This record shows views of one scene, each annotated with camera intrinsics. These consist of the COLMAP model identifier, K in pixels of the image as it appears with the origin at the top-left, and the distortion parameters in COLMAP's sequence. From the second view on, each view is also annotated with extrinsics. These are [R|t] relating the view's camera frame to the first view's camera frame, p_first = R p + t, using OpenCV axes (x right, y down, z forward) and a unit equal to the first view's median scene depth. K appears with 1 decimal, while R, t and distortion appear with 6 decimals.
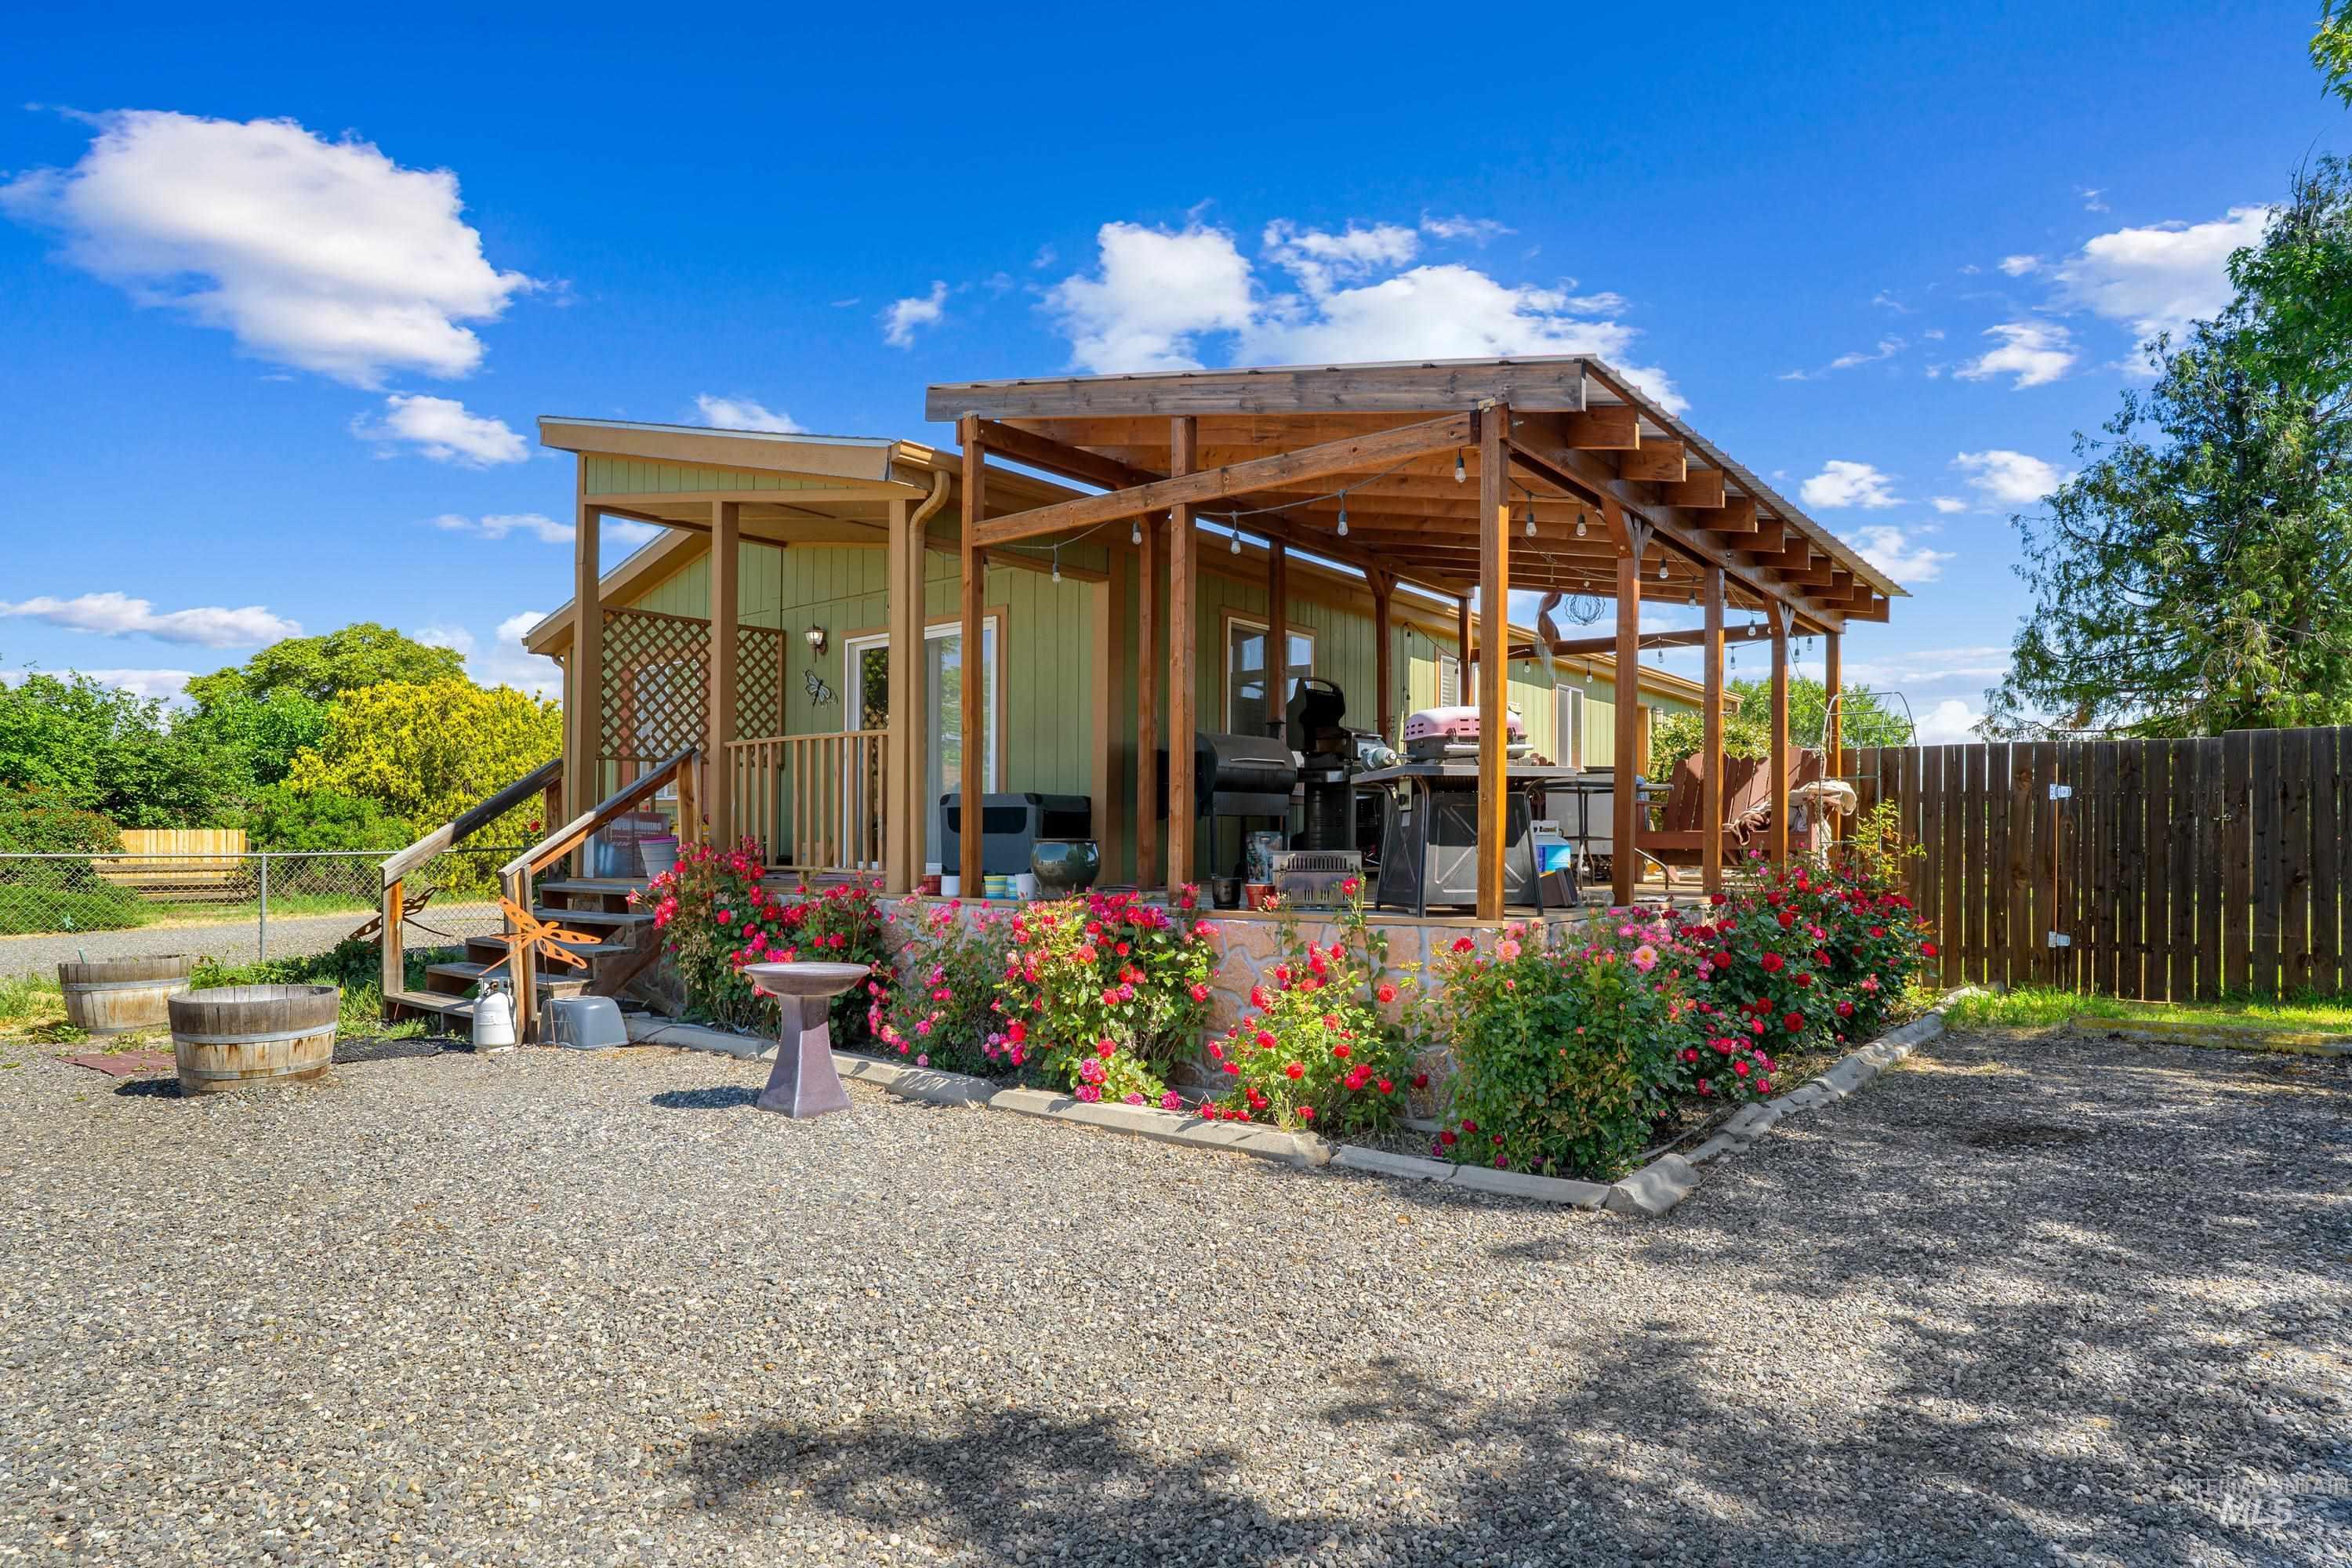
lens RADIAL K [[1334.3, 0, 1182.0], [0, 1334.3, 852.8], [0, 0, 1]] dist [-0.006738, 0.019374]
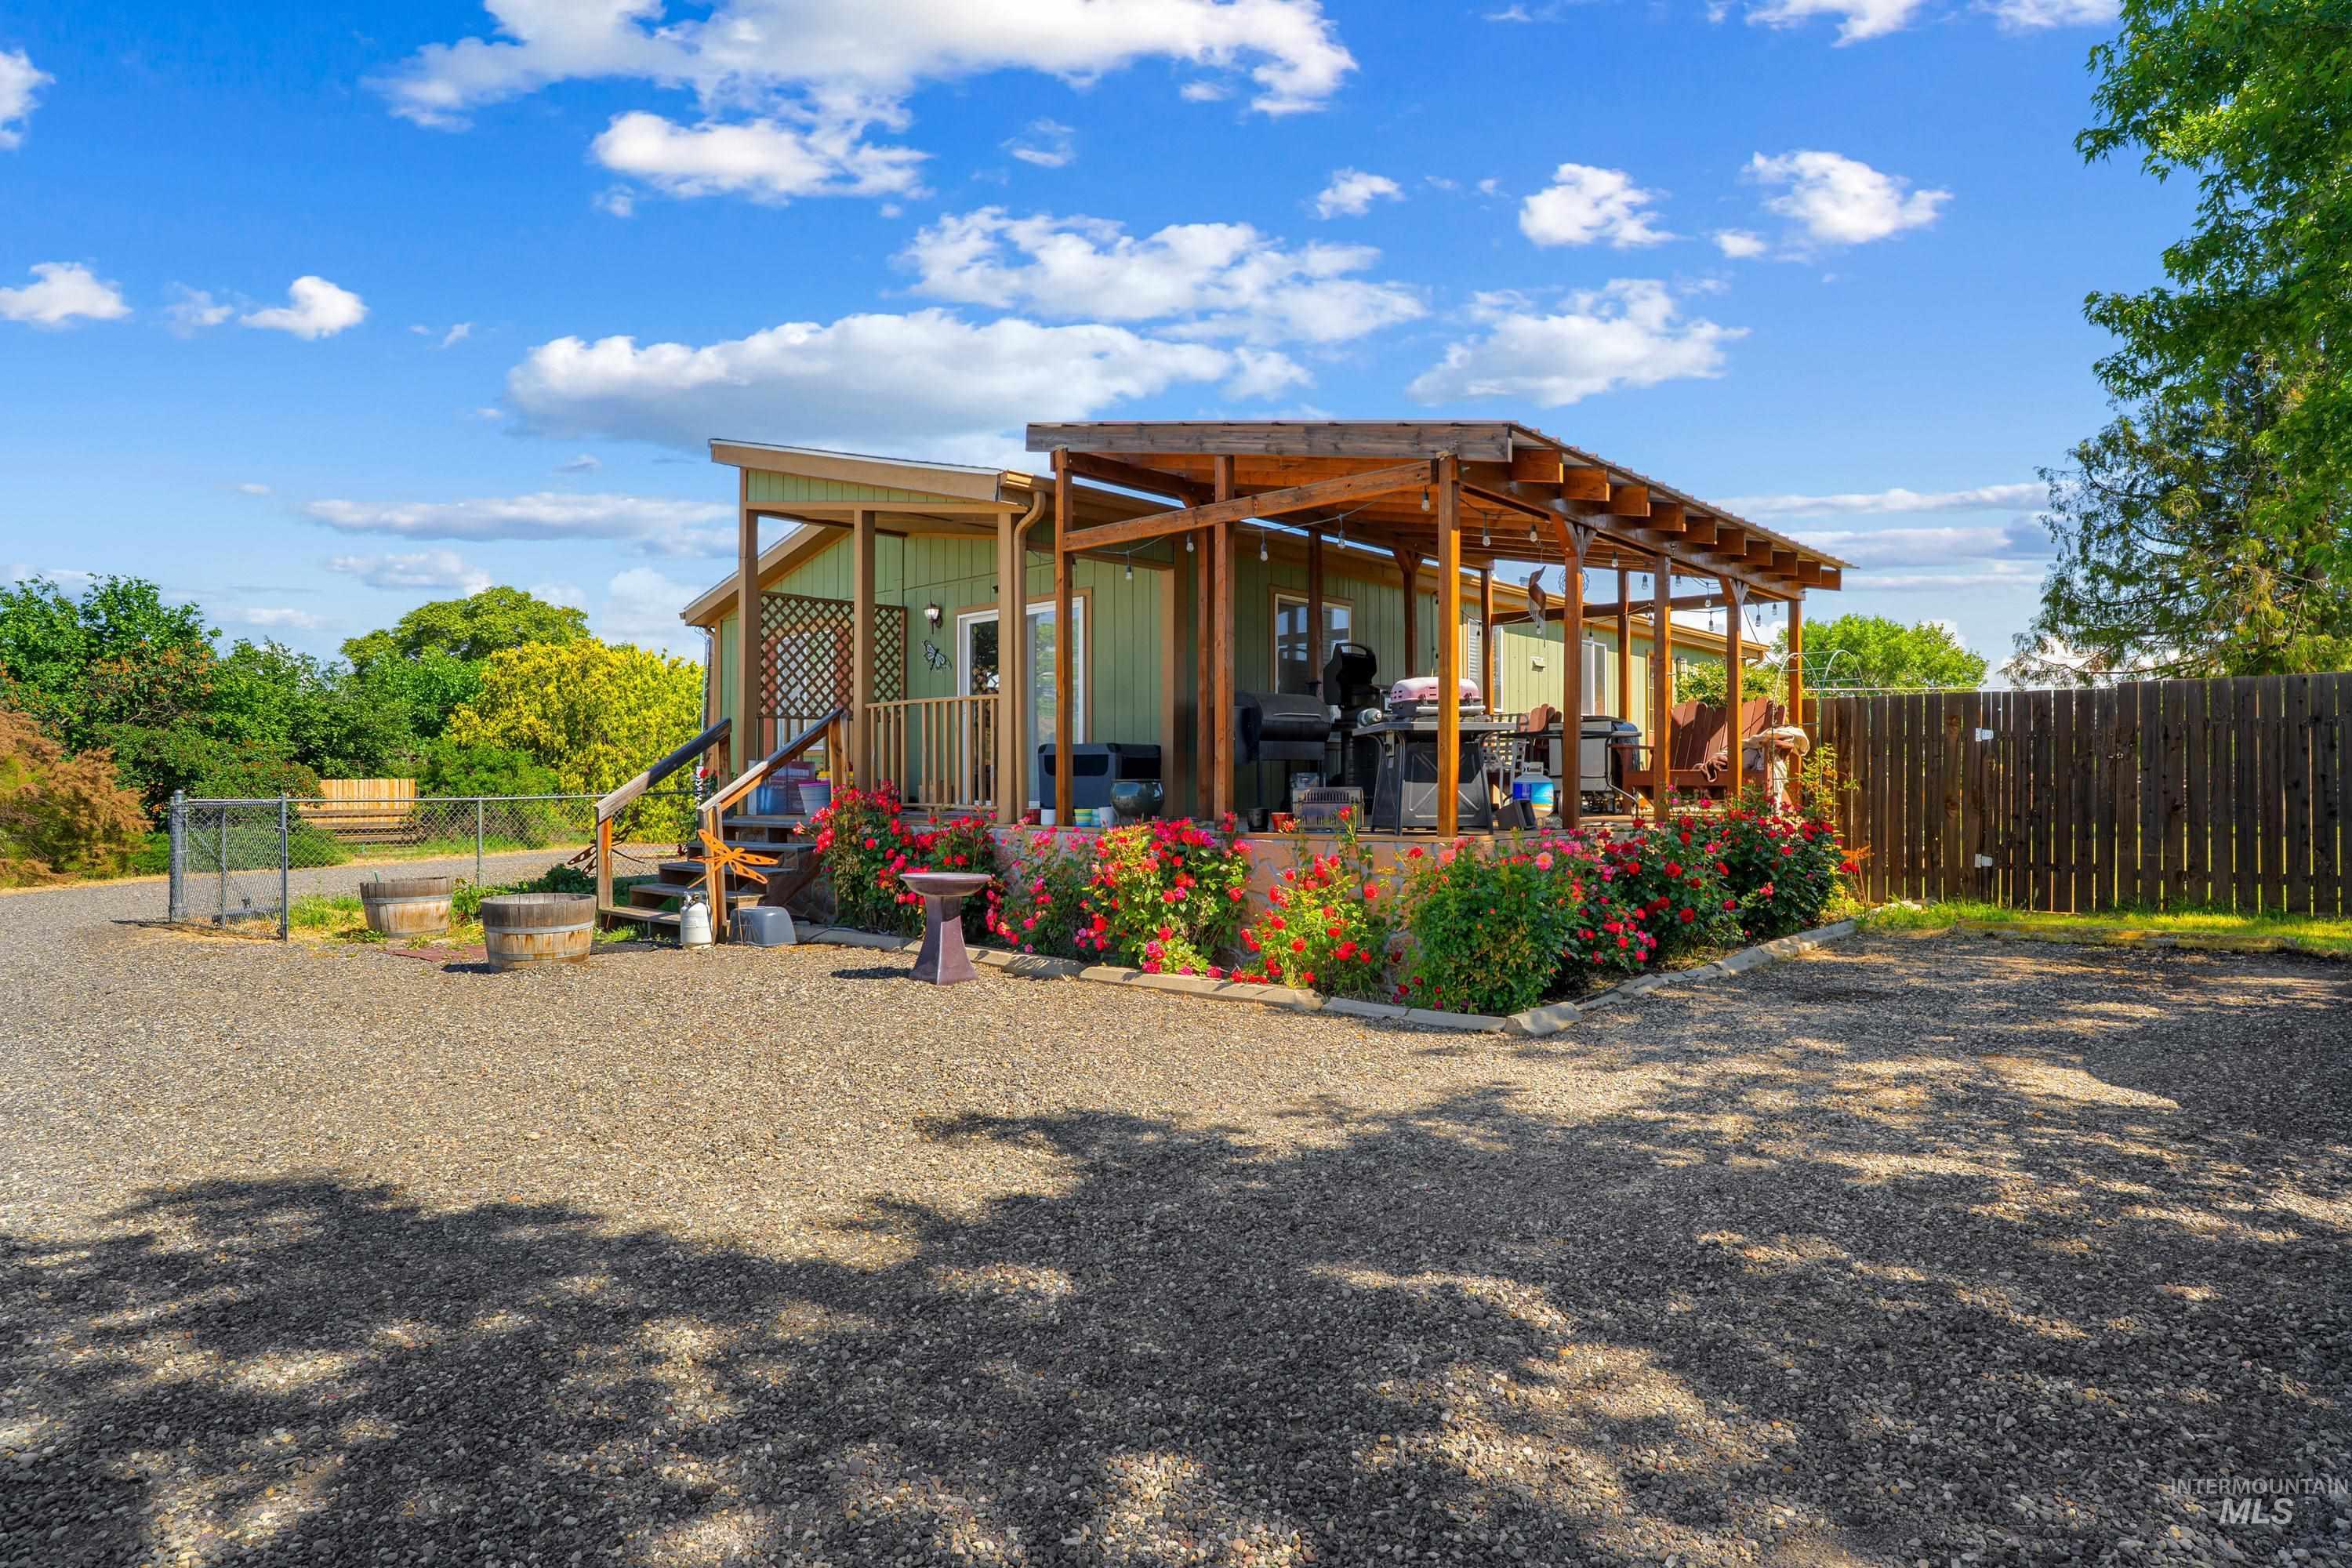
lens RADIAL K [[1319.7, 0, 1171.0], [0, 1319.7, 794.4], [0, 0, 1]] dist [-0.002194, 0.000520]
pose [[0.997347, -0.005891, -0.072553, 0.030325], [0.005789, 0.999982, -0.001617, 0.004704], [0.072561, 0.001193, 0.997363, -0.214270]]
